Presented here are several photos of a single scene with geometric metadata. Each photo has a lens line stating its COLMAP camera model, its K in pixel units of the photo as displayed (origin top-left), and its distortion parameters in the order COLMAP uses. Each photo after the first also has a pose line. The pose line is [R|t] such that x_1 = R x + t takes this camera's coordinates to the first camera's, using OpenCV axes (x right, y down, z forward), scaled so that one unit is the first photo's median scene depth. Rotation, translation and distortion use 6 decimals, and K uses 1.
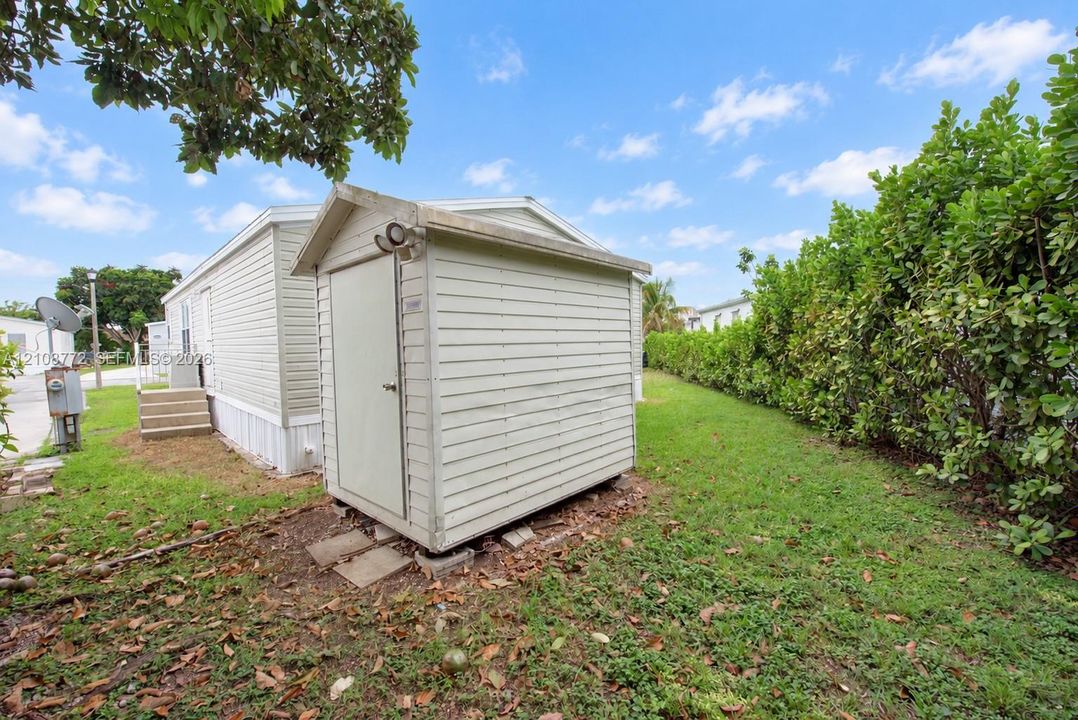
lens RADIAL K [[427.5, 0, 539.0], [0, 427.5, 360.0], [0, 0, 1]] dist [-0.014557, -0.000302]
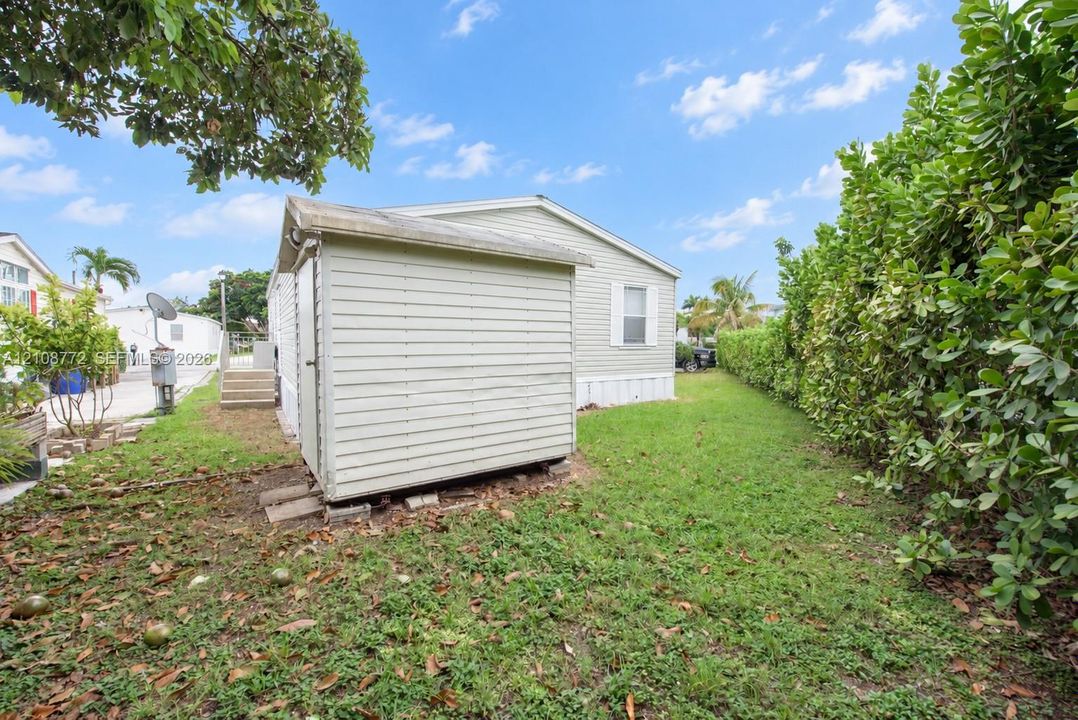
lens RADIAL K [[427.5, 0, 539.0], [0, 427.5, 360.0], [0, 0, 1]] dist [-0.014557, -0.000302]
pose [[0.977797, 0.028734, -0.207574, 0.445137], [-0.027840, 0.999586, 0.007227, 0.023416], [0.207696, -0.001287, 0.978193, -0.035970]]
